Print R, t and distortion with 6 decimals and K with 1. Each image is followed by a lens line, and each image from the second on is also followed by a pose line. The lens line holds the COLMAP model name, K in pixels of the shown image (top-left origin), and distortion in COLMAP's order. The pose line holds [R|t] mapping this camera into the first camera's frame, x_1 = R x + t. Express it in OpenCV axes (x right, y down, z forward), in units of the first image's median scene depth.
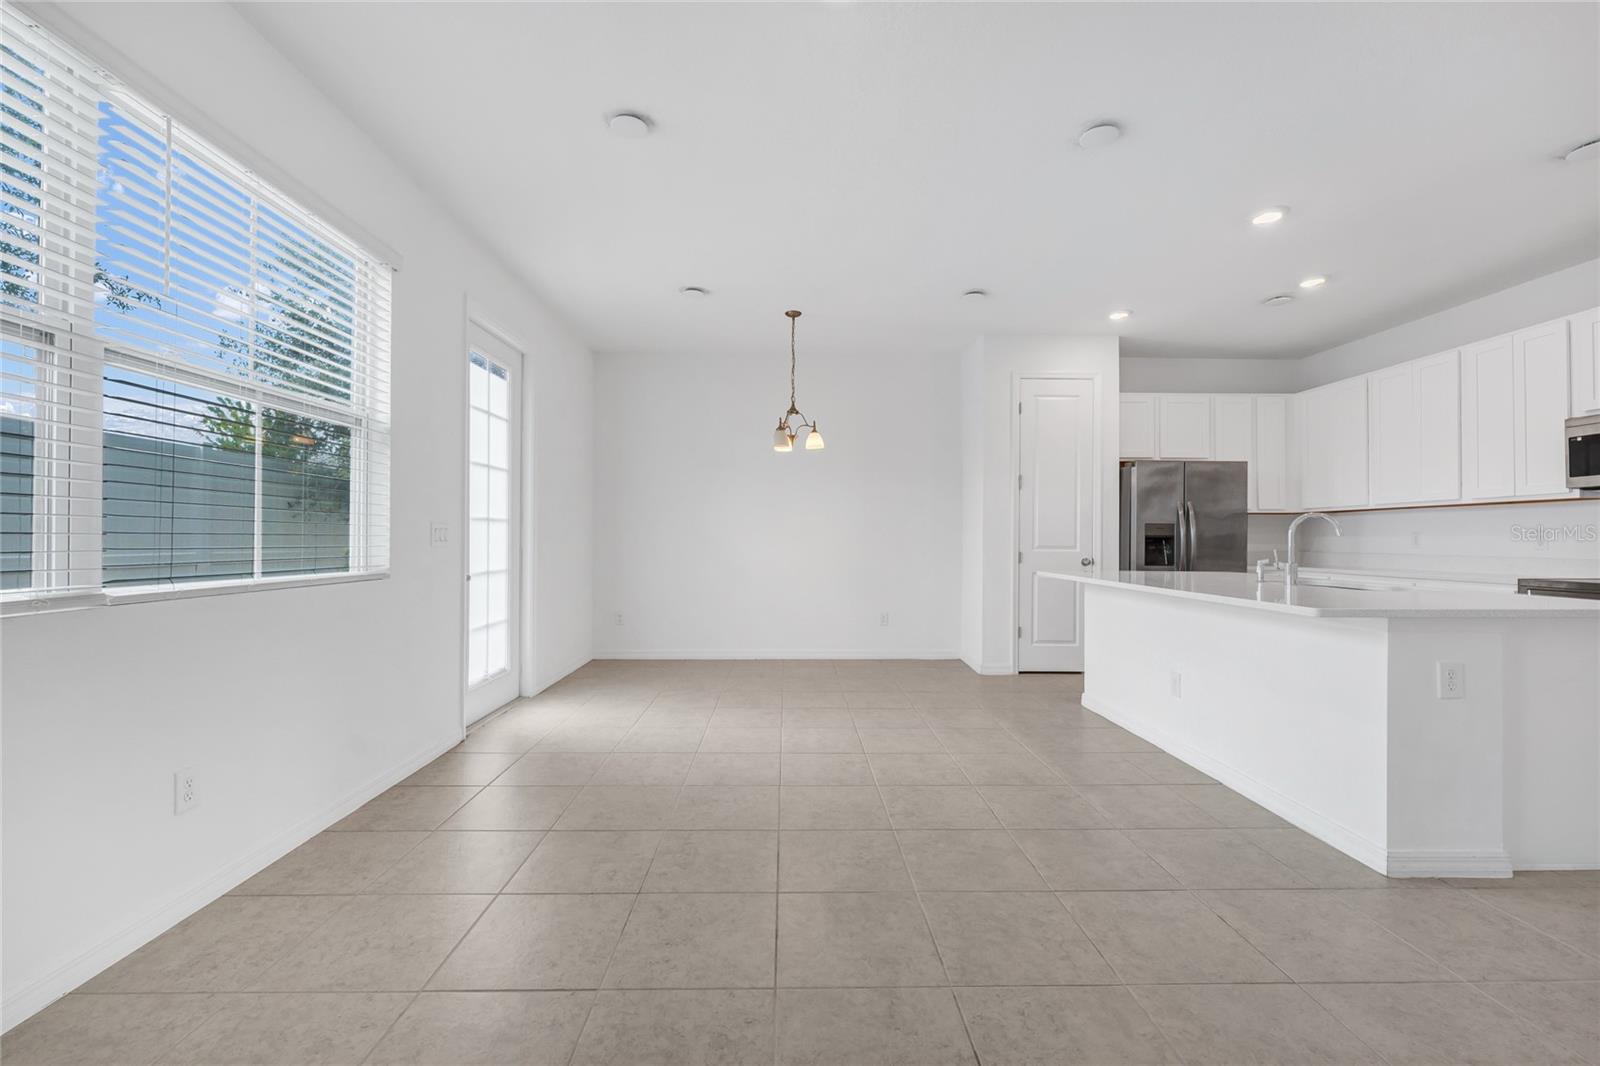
lens RADIAL K [[660.3, 0, 800.6], [0, 660.3, 536.5], [0, 0, 1]] dist [-0.000833, -0.000079]
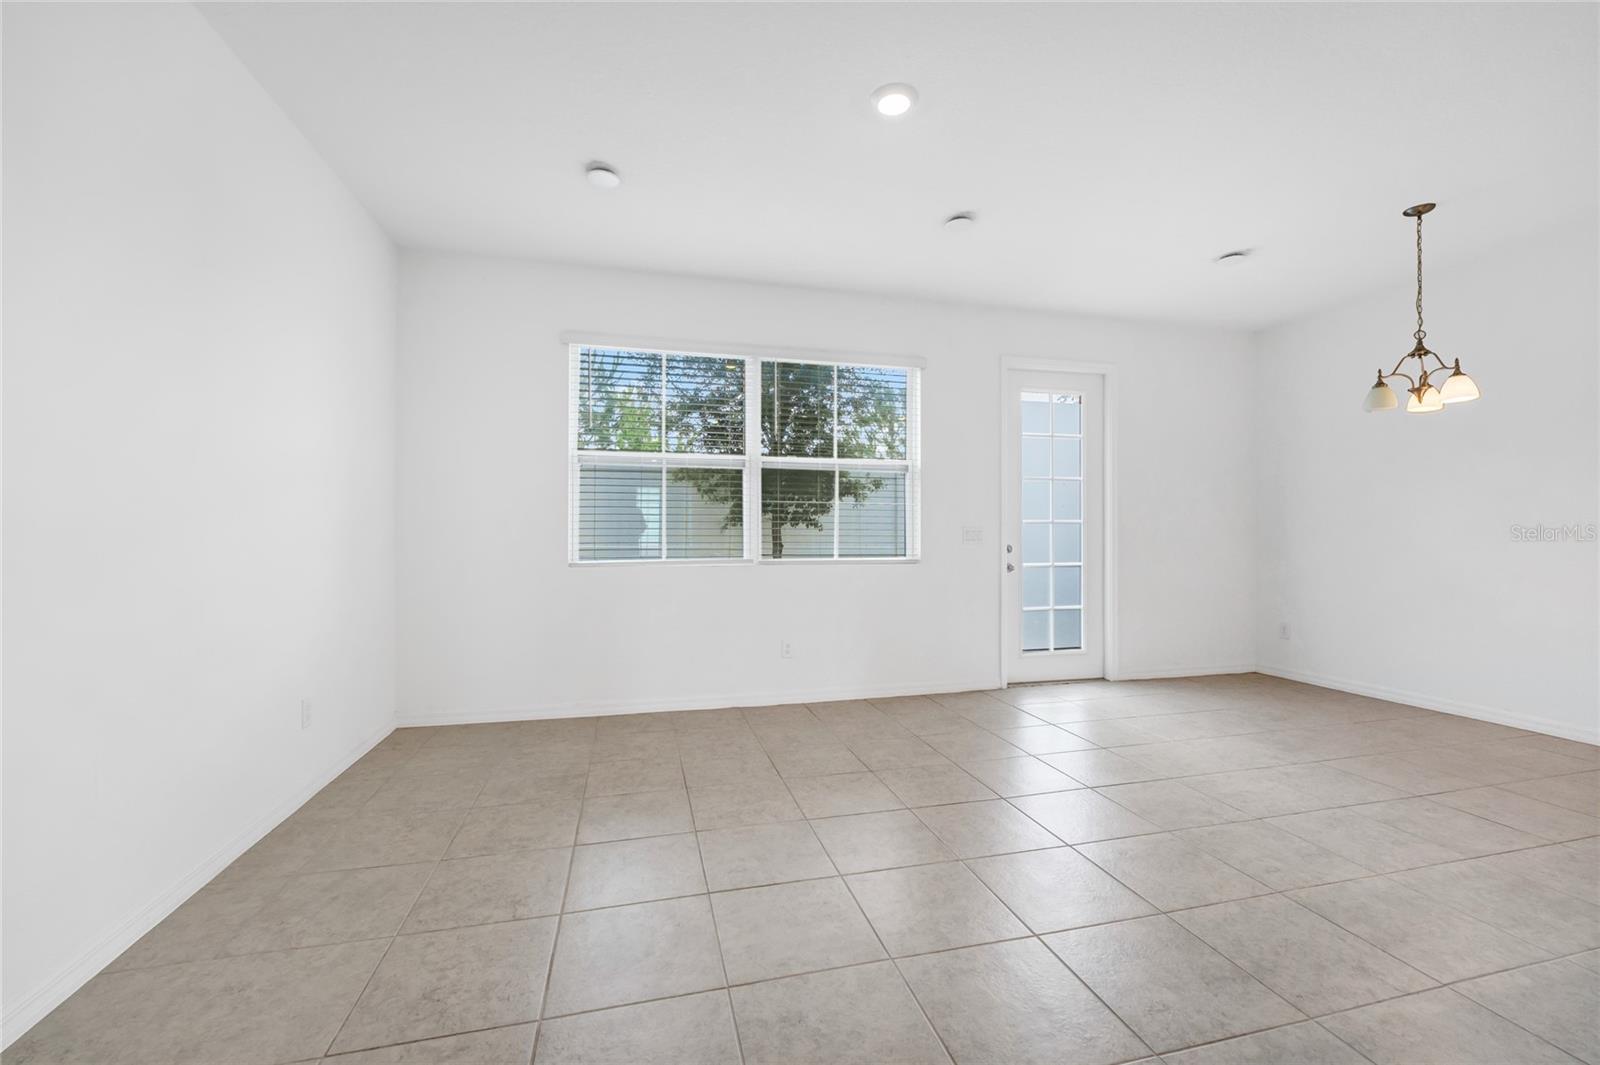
lens RADIAL K [[671.2, 0, 793.6], [0, 671.2, 528.3], [0, 0, 1]] dist [0.020070, -0.000067]
pose [[0.209532, -0.012006, -0.977728, 0.531749], [0.003595, 0.999927, -0.011508, -0.001522], [0.977795, -0.001104, 0.209560, 0.212569]]
